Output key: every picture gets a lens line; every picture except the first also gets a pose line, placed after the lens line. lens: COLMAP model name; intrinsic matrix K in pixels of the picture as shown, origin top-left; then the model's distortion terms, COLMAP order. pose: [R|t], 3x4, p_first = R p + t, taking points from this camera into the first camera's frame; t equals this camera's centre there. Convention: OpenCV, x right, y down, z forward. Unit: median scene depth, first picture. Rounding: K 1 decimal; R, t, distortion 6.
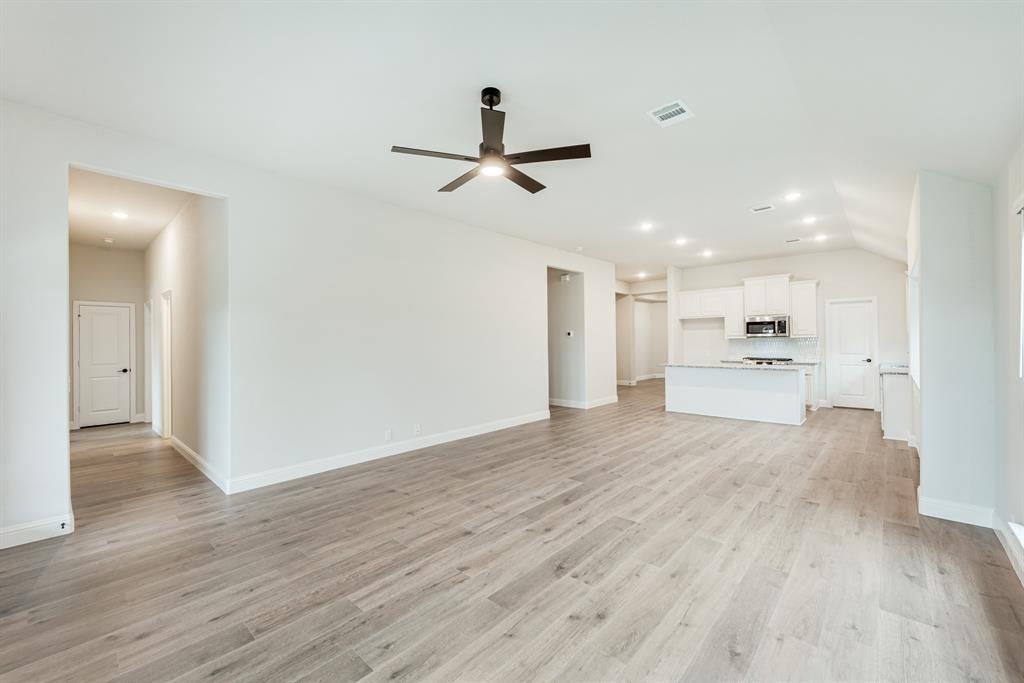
lens RADIAL K [[415.6, 0, 508.3], [0, 415.6, 339.0], [0, 0, 1]] dist [0.005125, -0.000311]
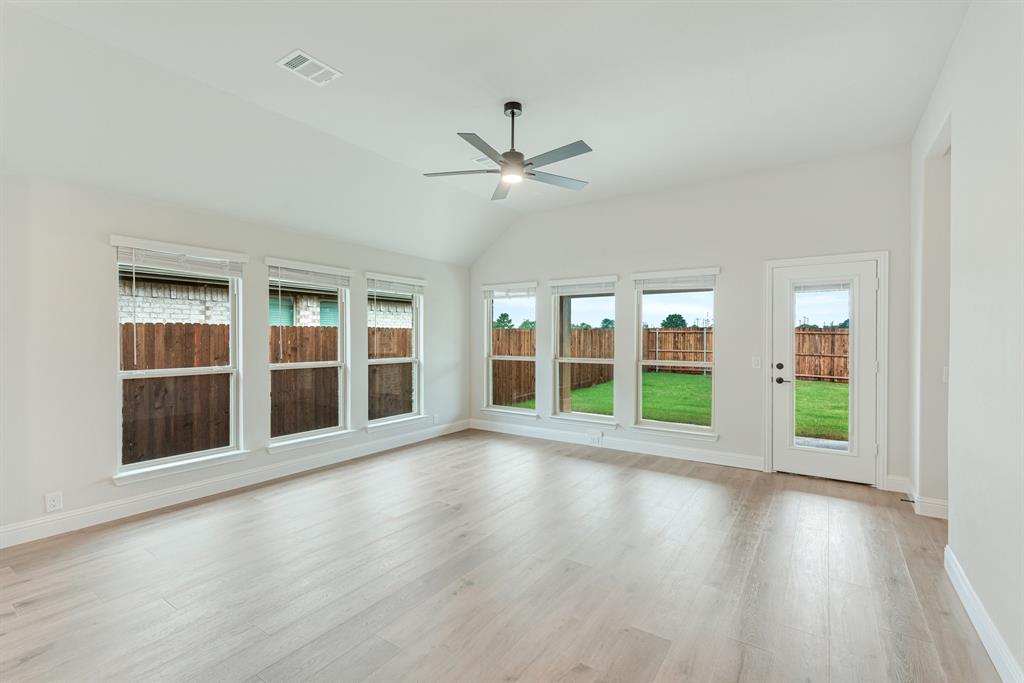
lens RADIAL K [[459.4, 0, 514.9], [0, 459.4, 340.7], [0, 0, 1]] dist [0.011139, 0.001002]
pose [[-0.988834, 0.013064, -0.148445, 0.047013], [0.012657, 0.999913, 0.003683, 0.005626], [0.148481, 0.001763, -0.988914, 0.747880]]
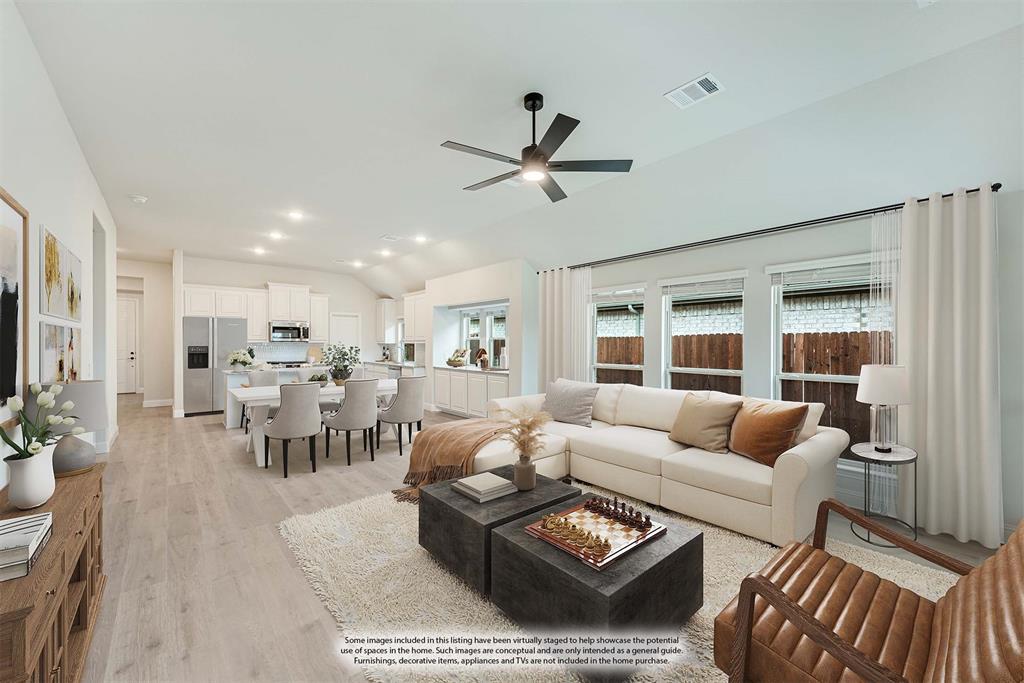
lens RADIAL K [[402.5, 0, 511.5], [0, 402.5, 346.5], [0, 0, 1]] dist [0.009737, -0.001894]
pose [[0.125699, 0.004753, 0.992057, -0.344554], [-0.009496, 0.999948, -0.003587, 0.006217], [-0.992023, -0.008970, 0.125738, 0.319913]]
